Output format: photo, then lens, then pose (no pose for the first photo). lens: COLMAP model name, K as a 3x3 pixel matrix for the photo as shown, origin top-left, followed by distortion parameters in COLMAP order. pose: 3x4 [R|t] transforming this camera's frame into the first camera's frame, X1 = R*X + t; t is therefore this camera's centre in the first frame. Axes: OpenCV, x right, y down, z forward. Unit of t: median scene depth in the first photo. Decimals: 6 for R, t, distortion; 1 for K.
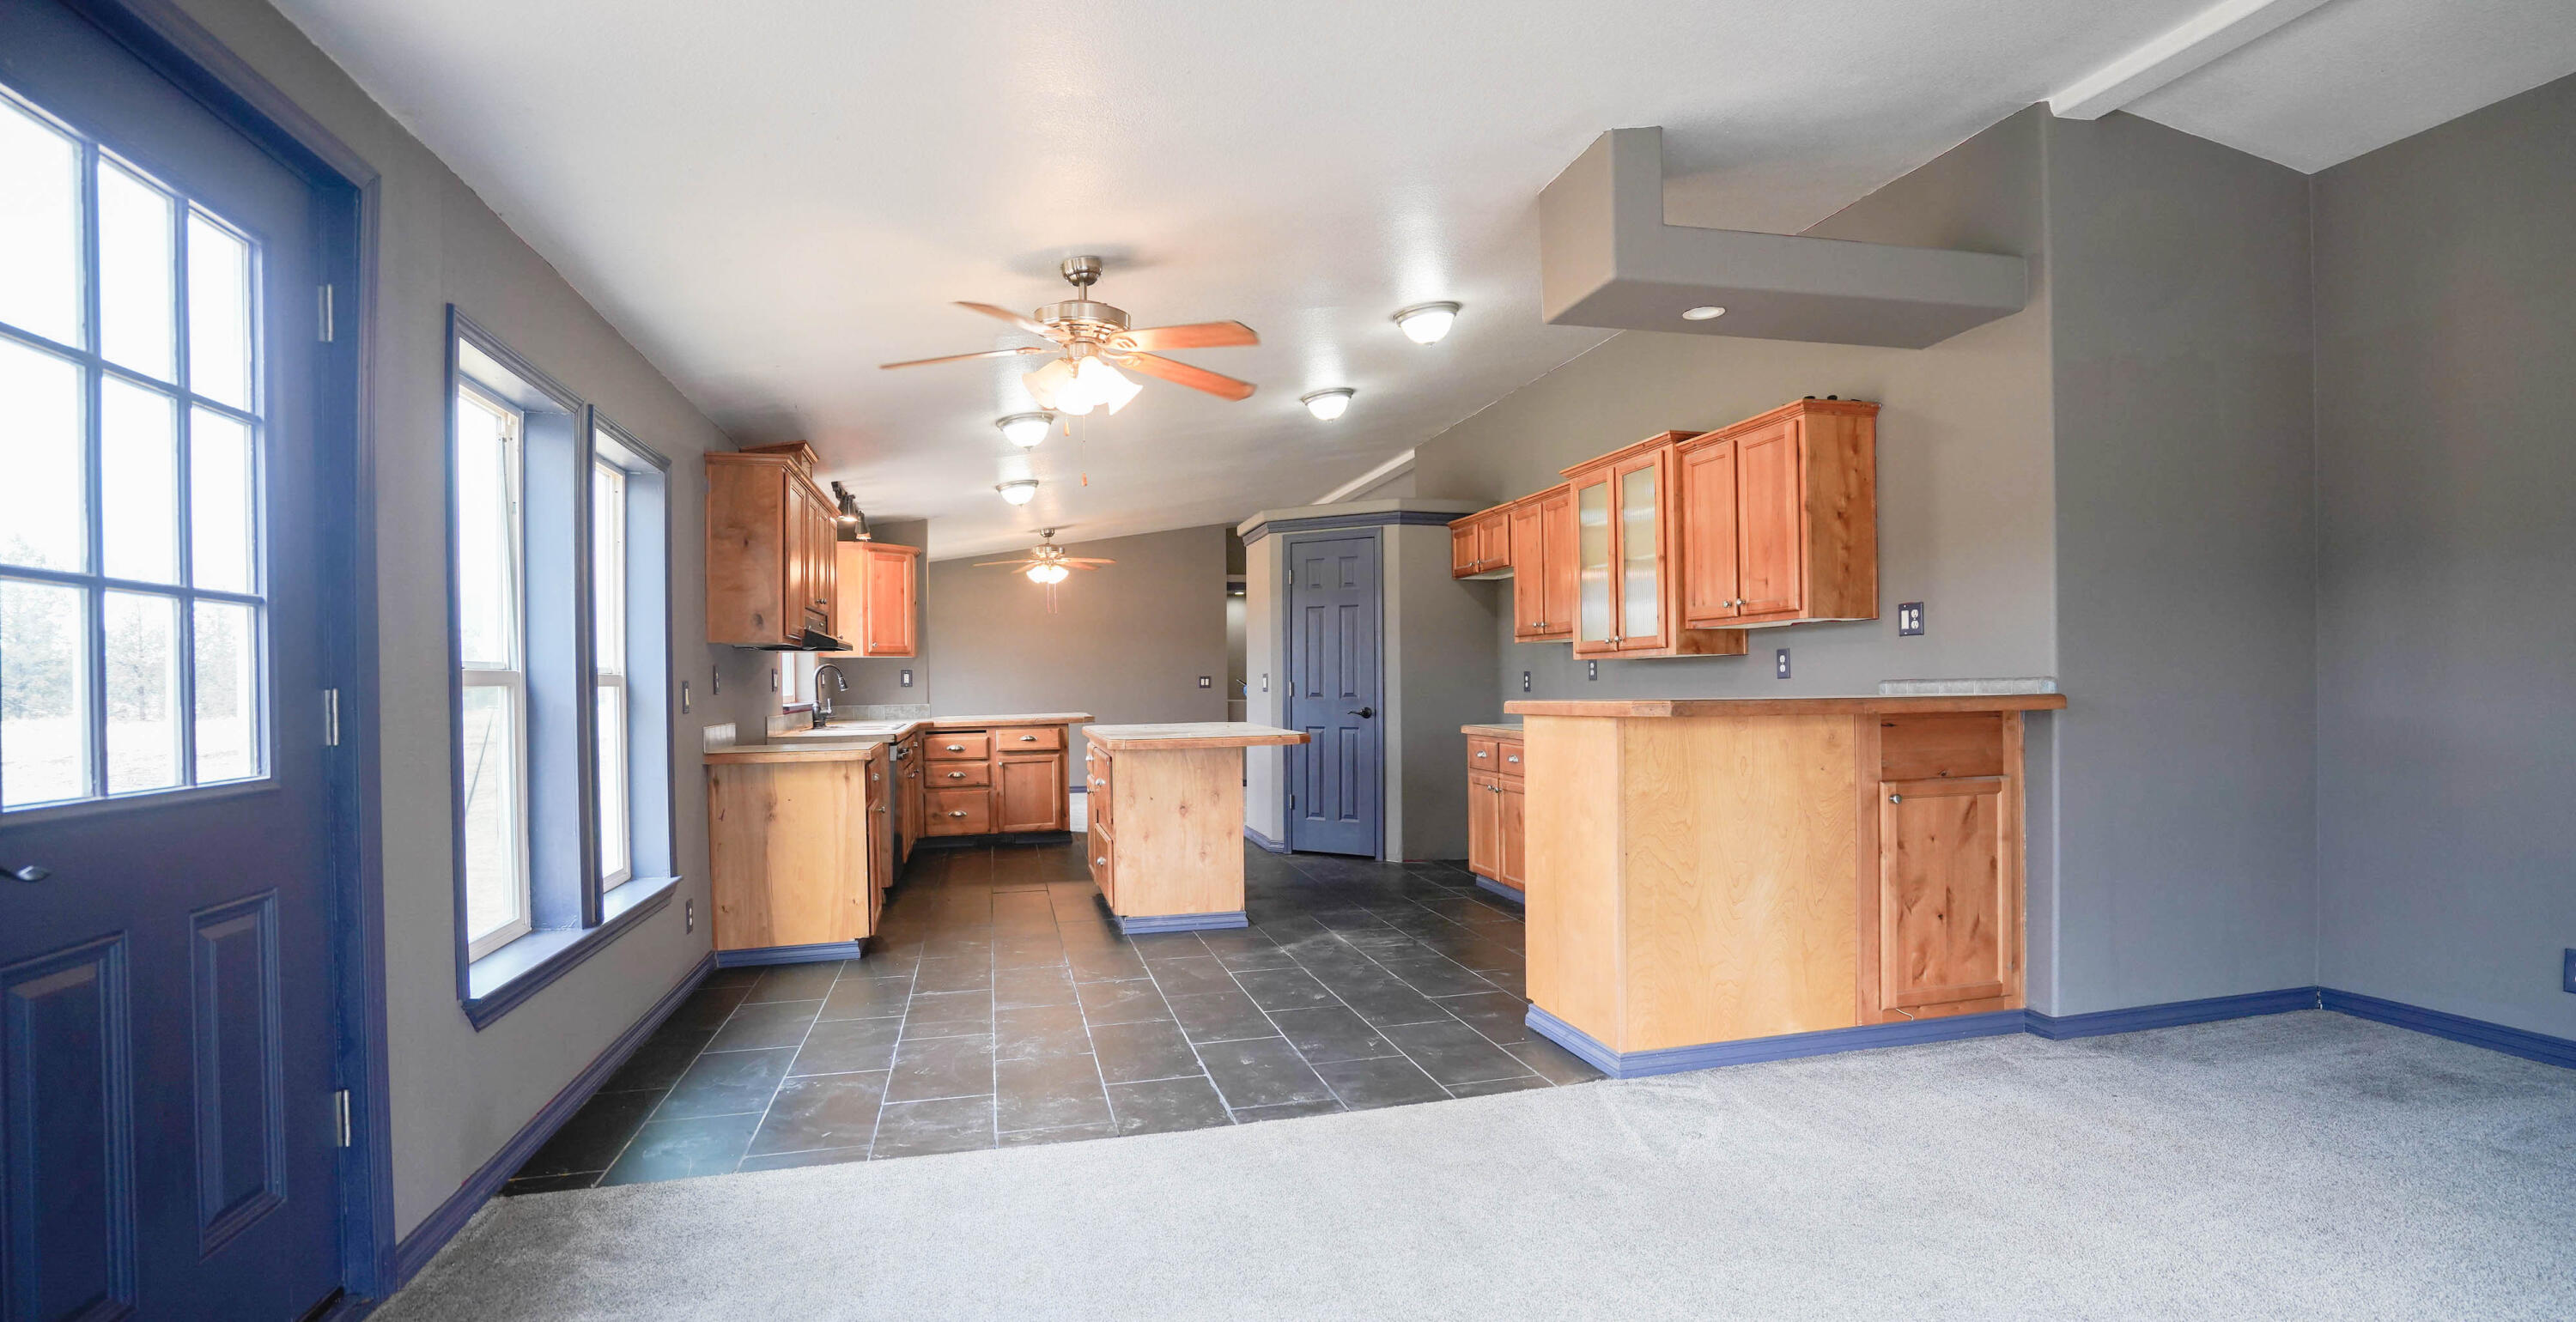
lens RADIAL K [[1185.7, 0, 1274.5], [0, 1185.7, 673.0], [0, 0, 1]] dist [-0.052662, 0.018120]
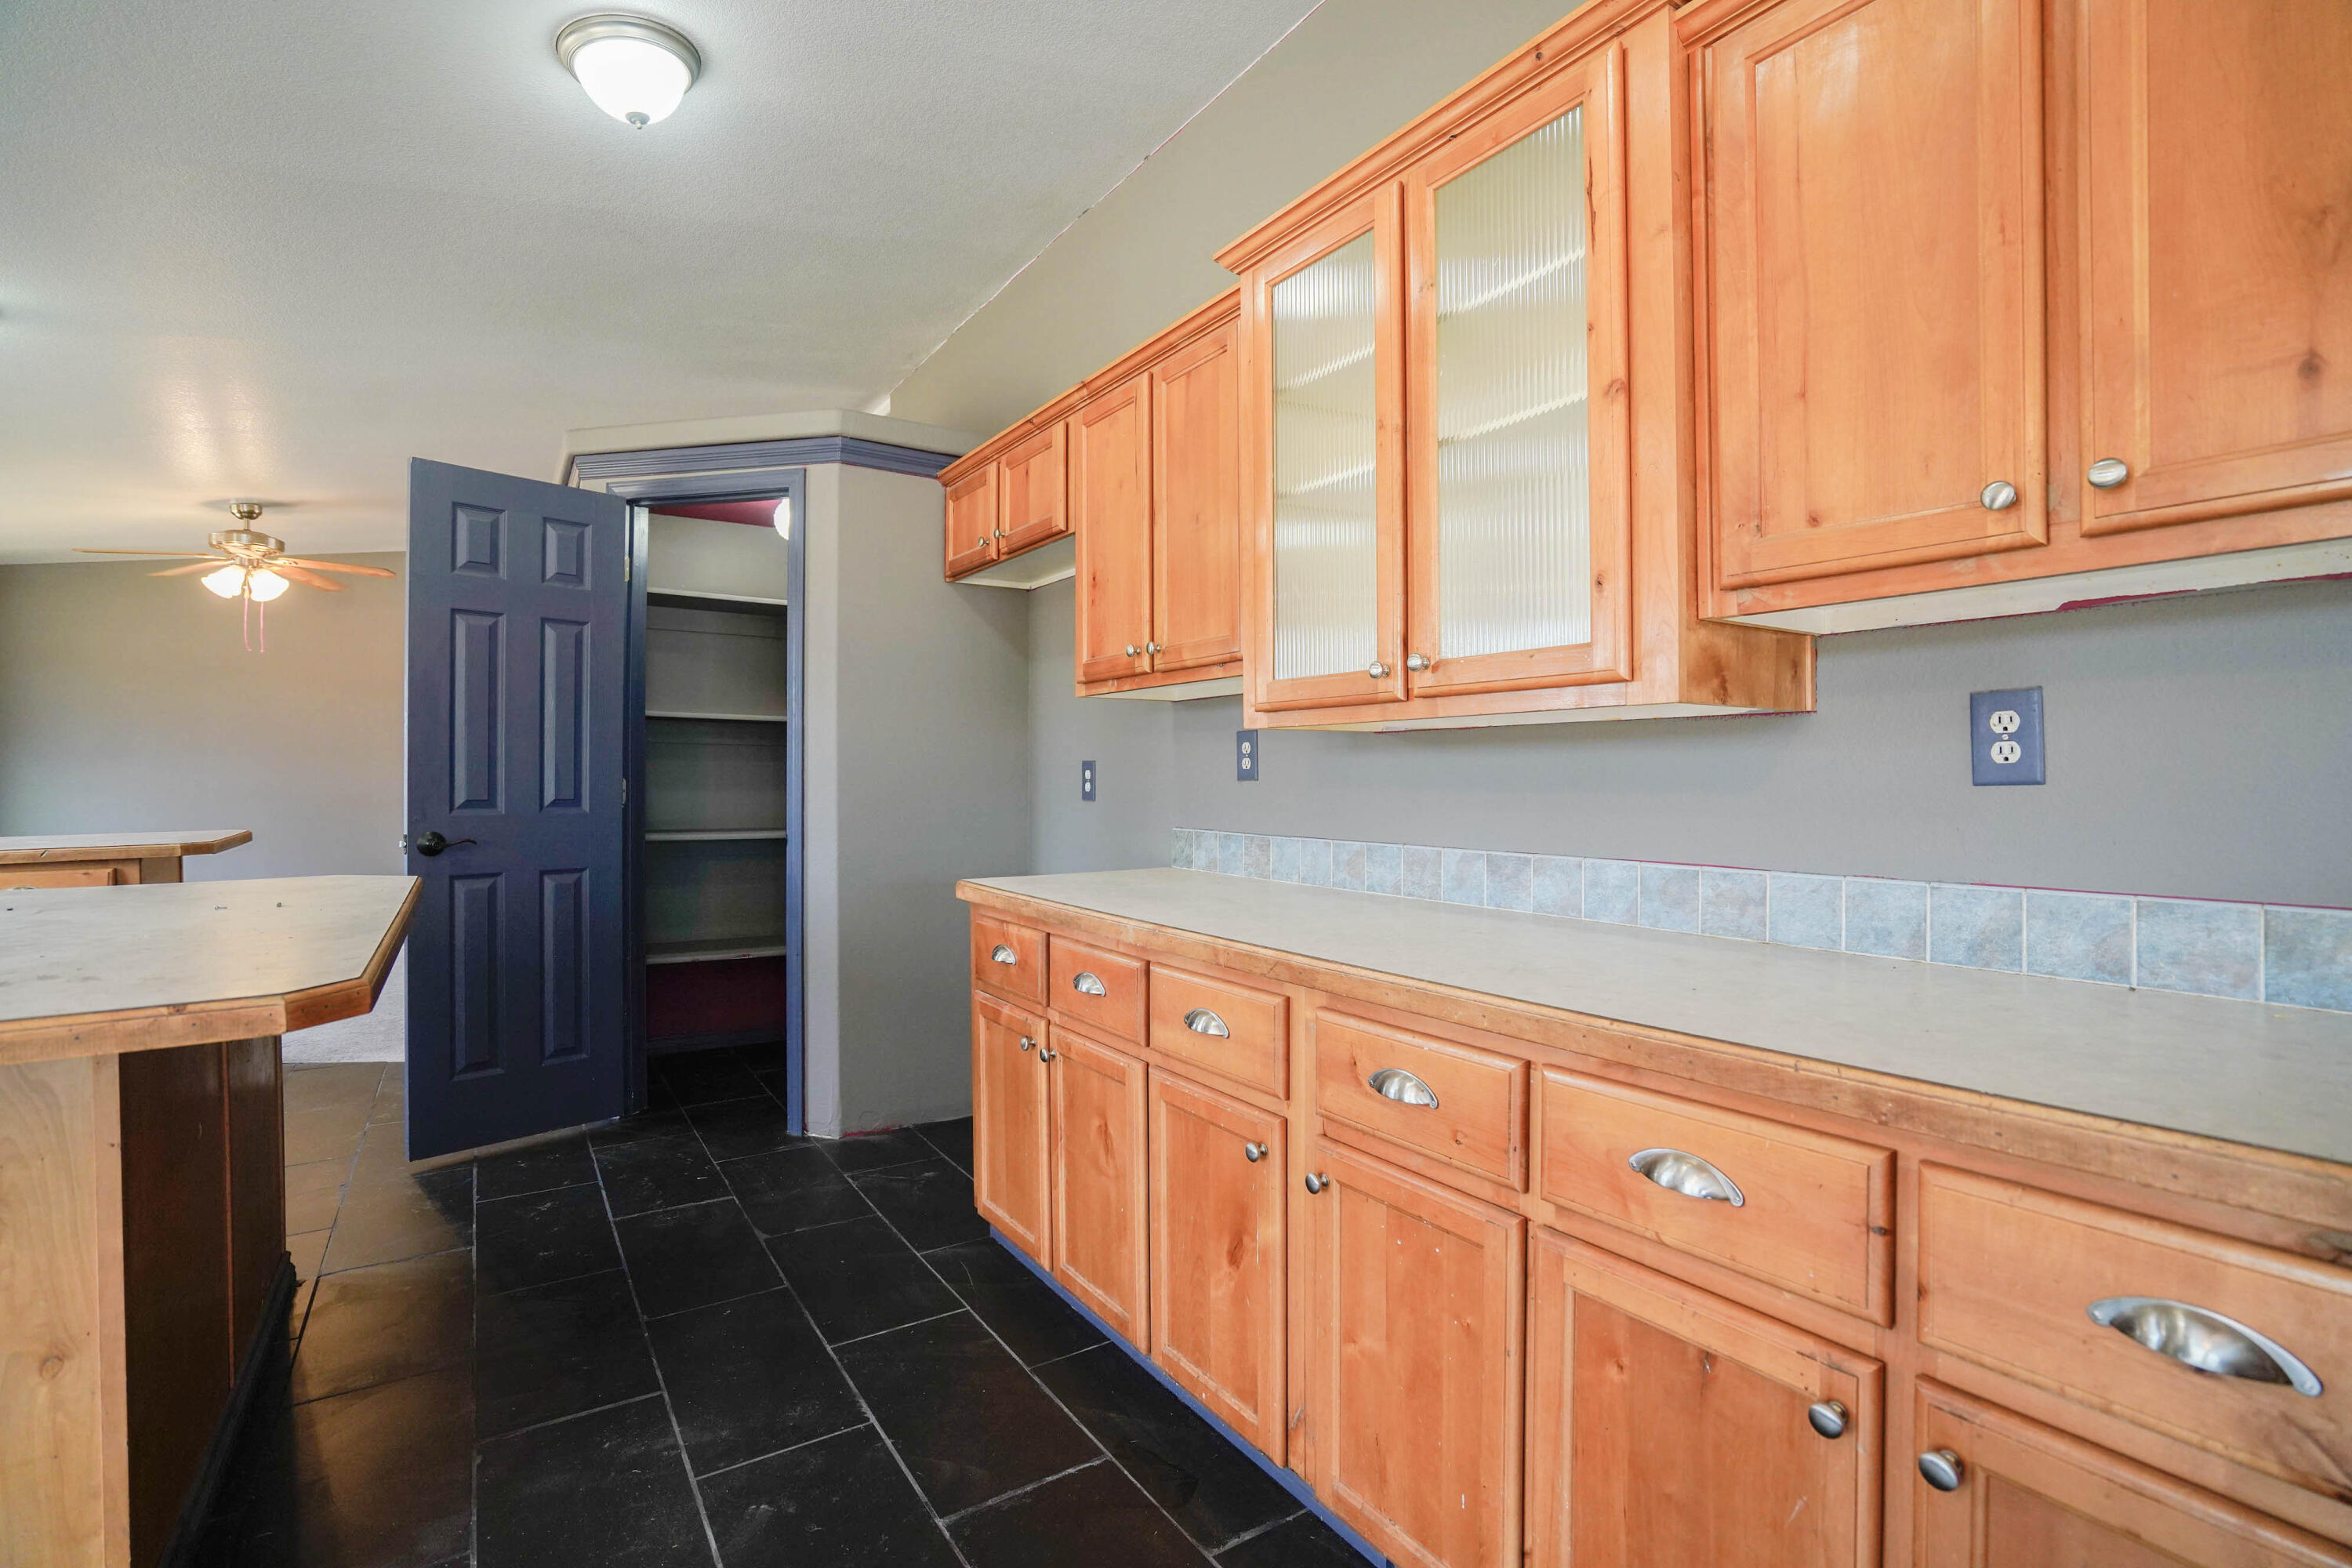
lens RADIAL K [[1080.1, 0, 1164.8], [0, 1080.1, 780.9], [0, 0, 1]] dist [-0.043241, 0.012756]
pose [[0.942592, 0.009226, 0.333820, 0.096394], [-0.013174, 0.999867, 0.009564, 0.002701], [-0.333688, -0.013412, 0.942588, 0.596943]]
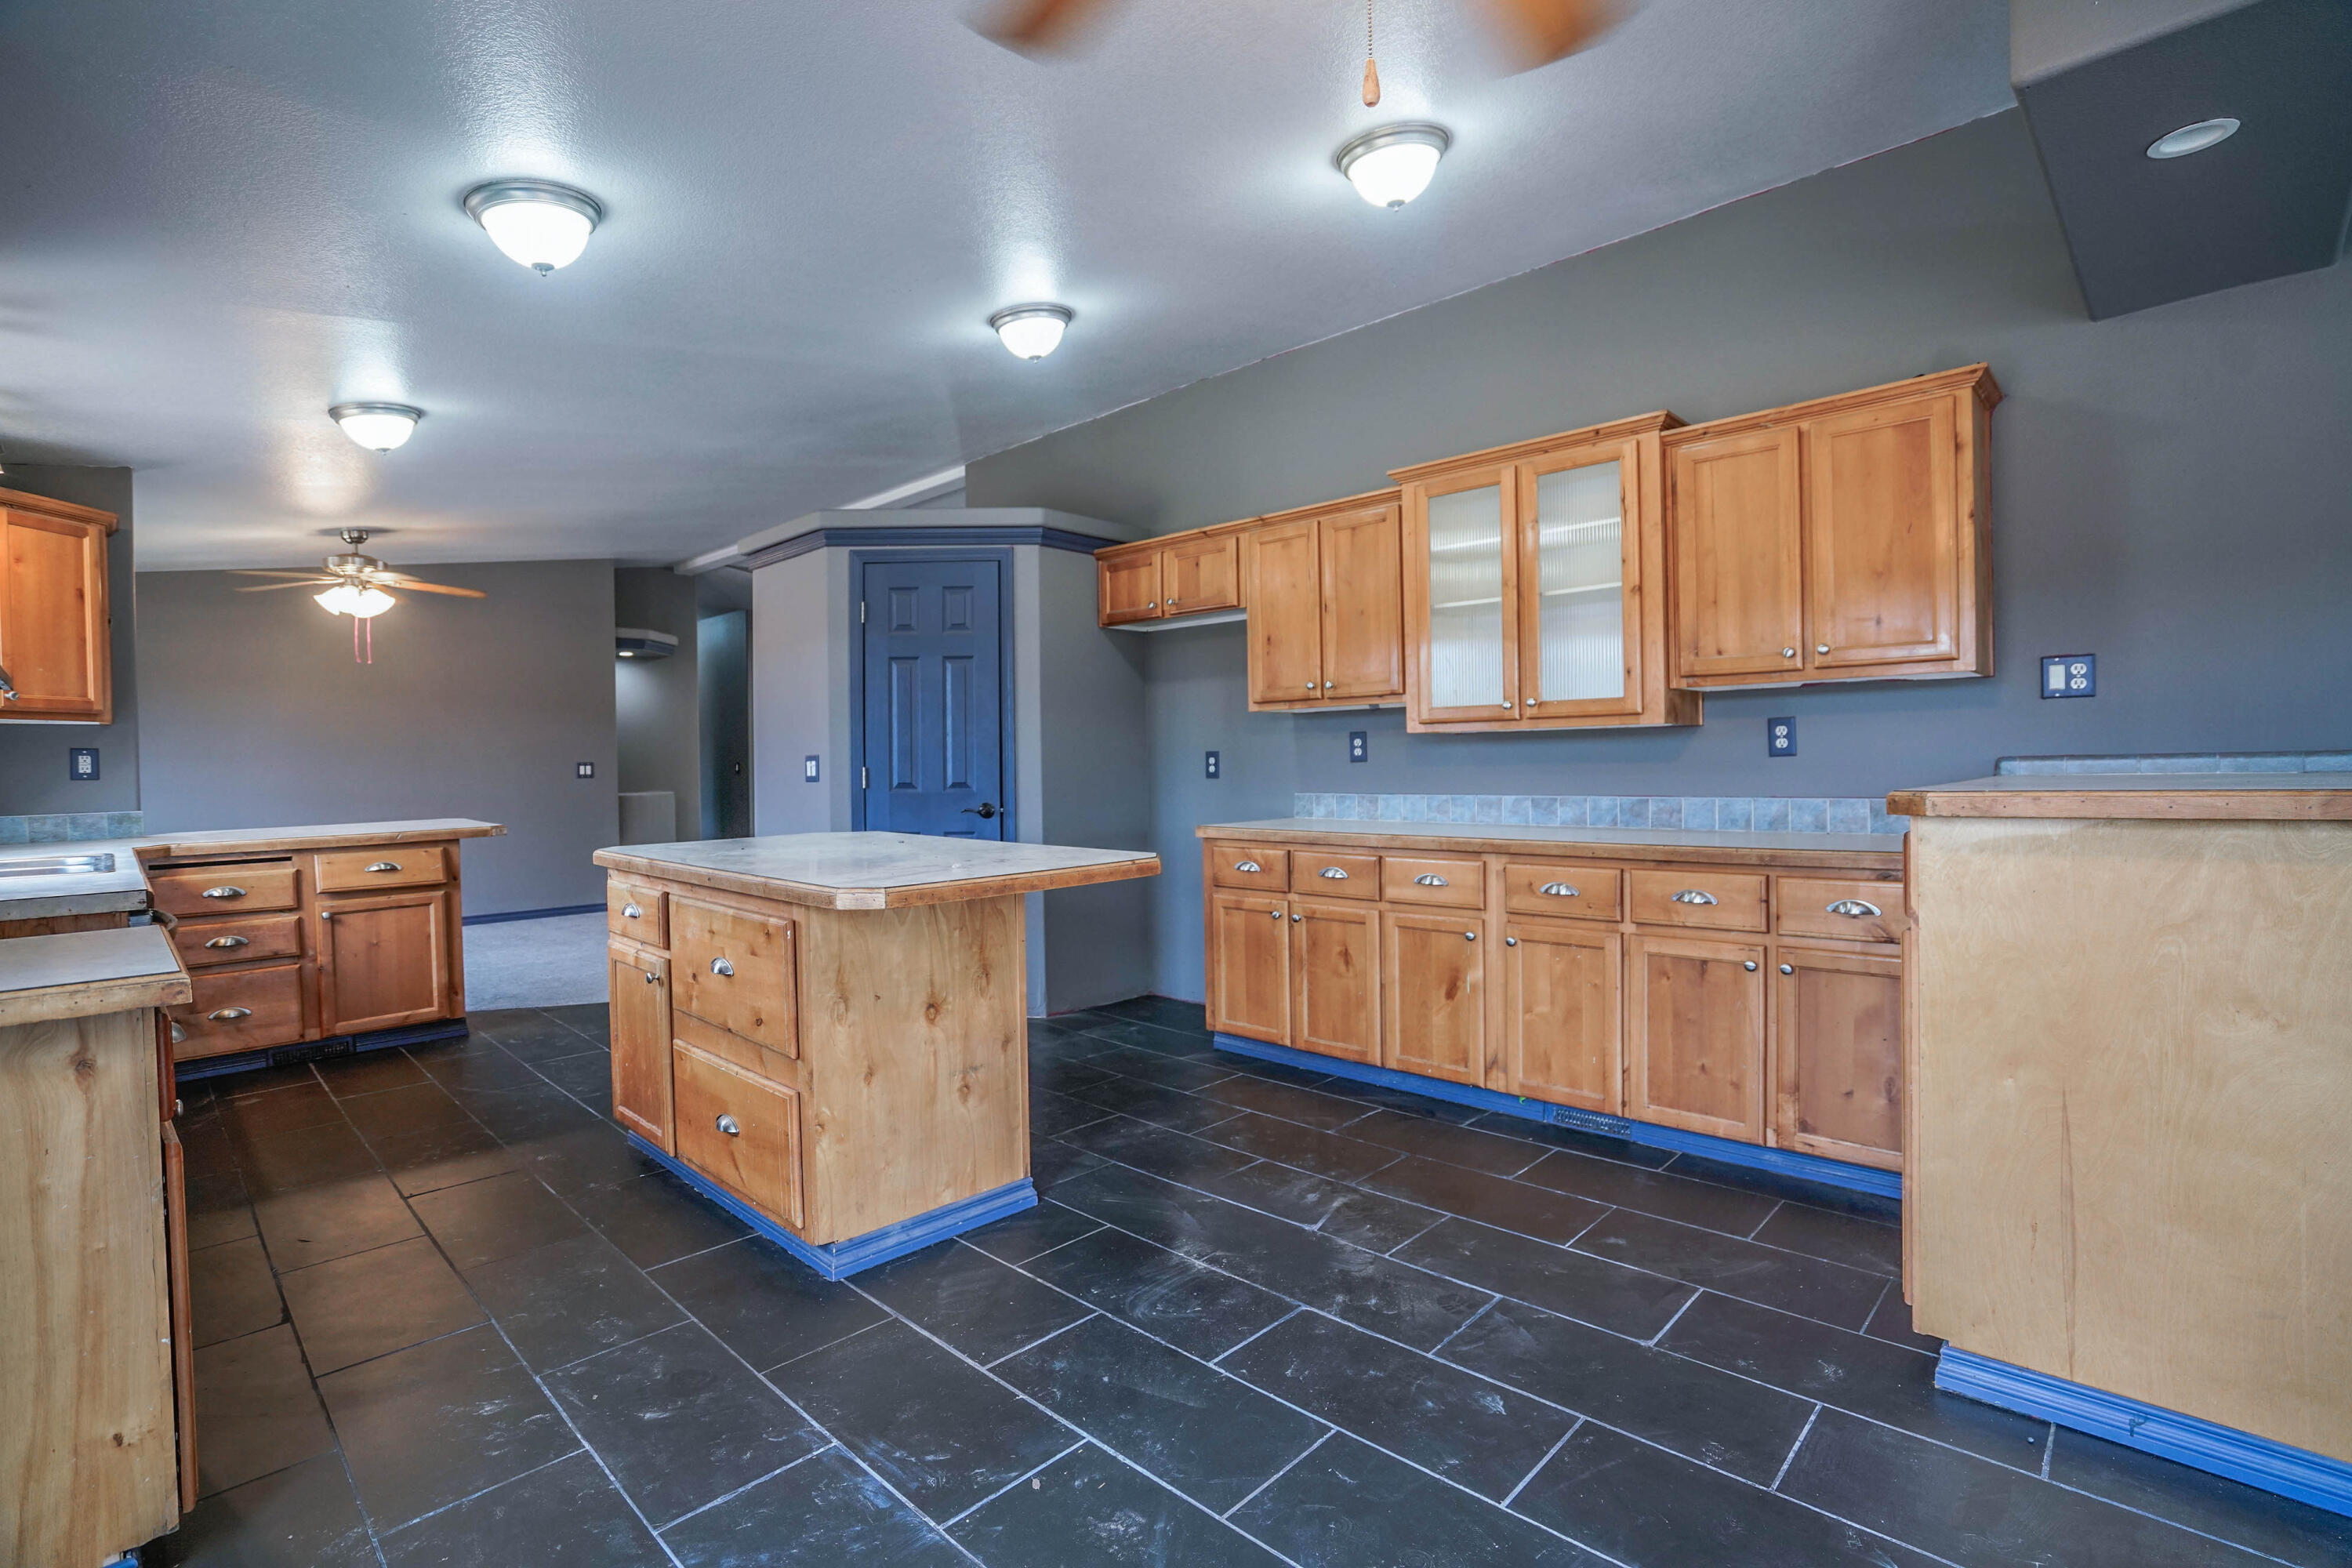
lens RADIAL K [[1080.1, 0, 1172.7], [0, 1080.1, 777.0], [0, 0, 1]] dist [-0.043241, 0.012756]
pose [[0.846064, -0.008288, 0.533017, -0.199923], [0.001150, 0.999905, 0.013722, 0.006020], [-0.533080, -0.010997, 0.845993, 0.459283]]
